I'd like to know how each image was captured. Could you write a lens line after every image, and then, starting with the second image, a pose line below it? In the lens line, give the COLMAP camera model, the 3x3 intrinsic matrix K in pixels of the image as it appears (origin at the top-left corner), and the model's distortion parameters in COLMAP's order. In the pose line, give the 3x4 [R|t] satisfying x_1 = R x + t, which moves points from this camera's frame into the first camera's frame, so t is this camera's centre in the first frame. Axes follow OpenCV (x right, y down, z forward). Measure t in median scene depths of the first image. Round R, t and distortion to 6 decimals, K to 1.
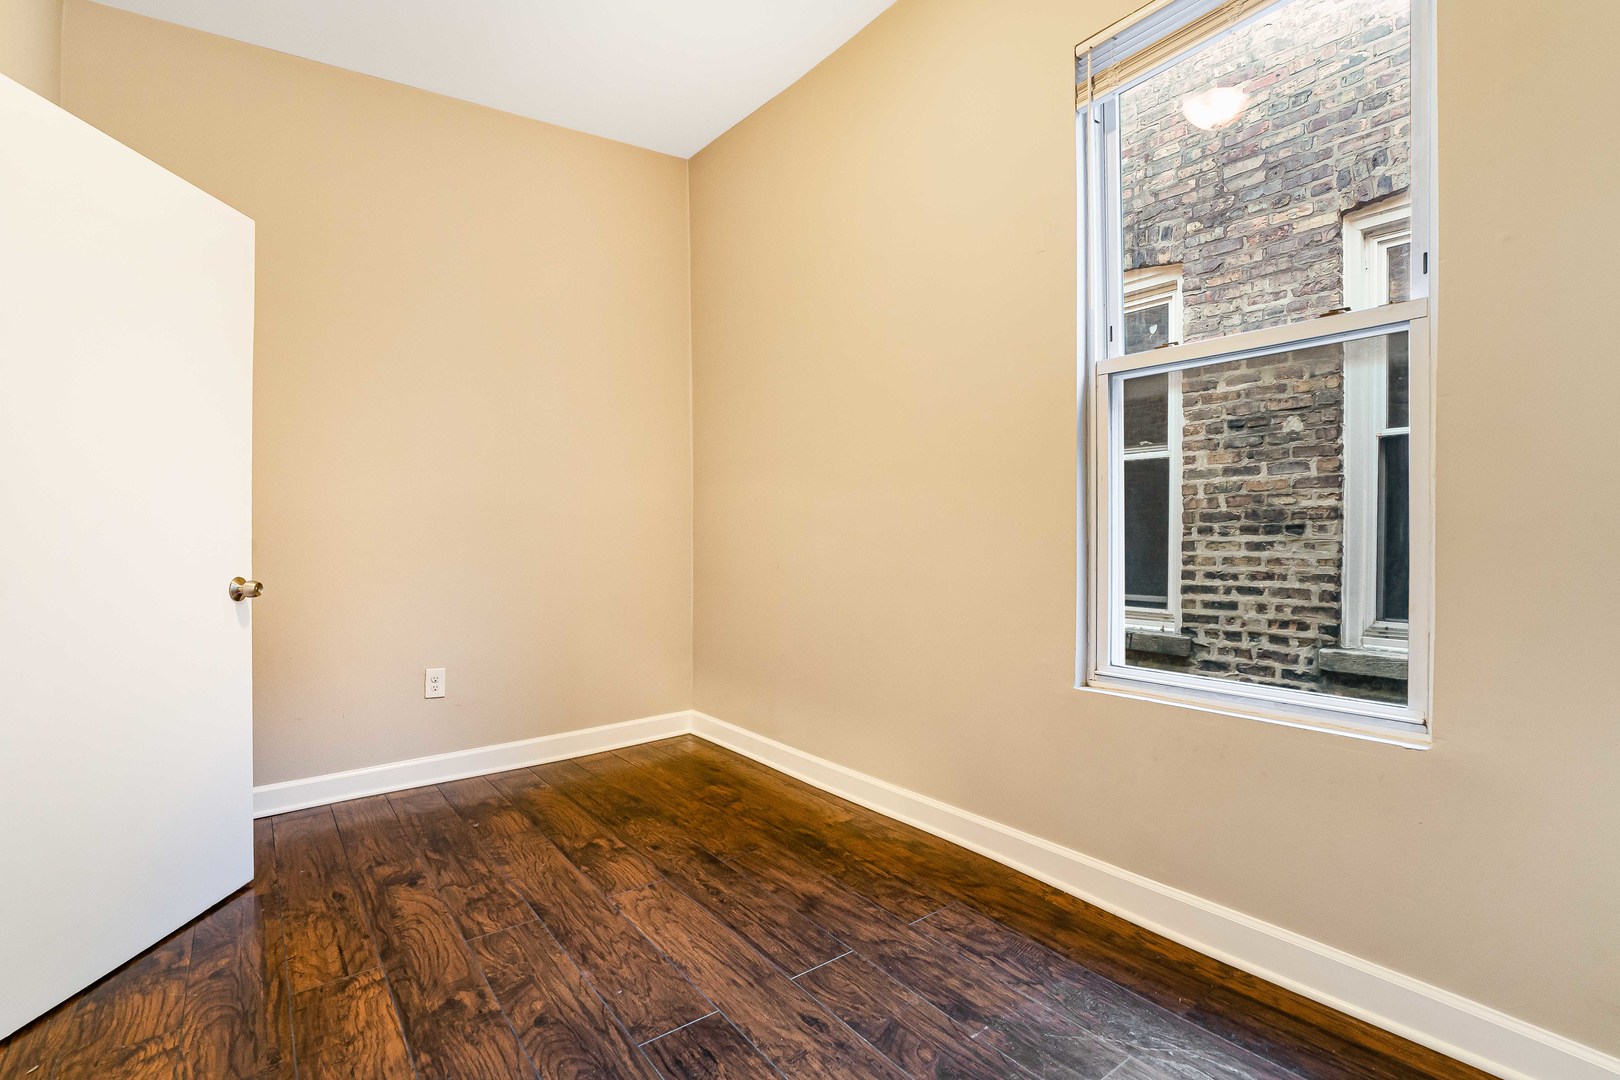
lens RADIAL K [[741.4, 0, 801.8], [0, 741.4, 549.2], [0, 0, 1]] dist [-0.000040, 0.003754]
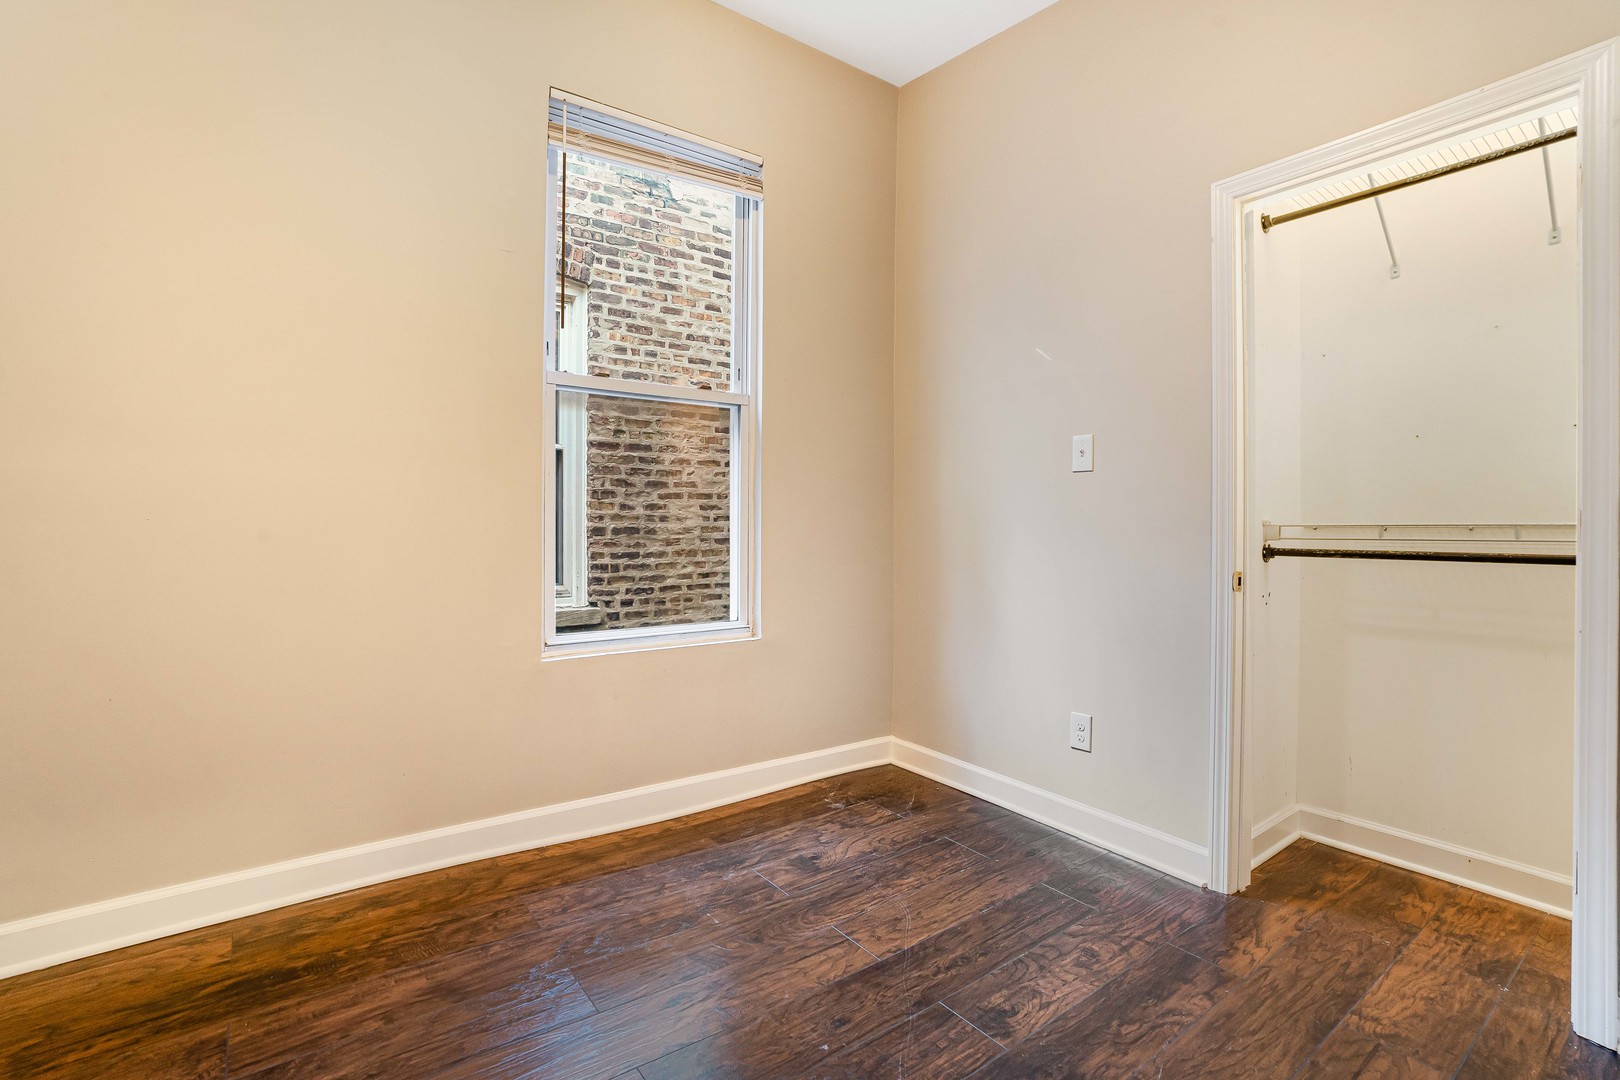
lens RADIAL K [[741.4, 0, 802.9], [0, 741.4, 526.9], [0, 0, 1]] dist [-0.000040, 0.003754]
pose [[0.039571, 0.001008, 0.999216, -0.729939], [0.005180, 0.999986, -0.001214, -0.007601], [-0.999203, 0.005224, 0.039566, 0.572779]]
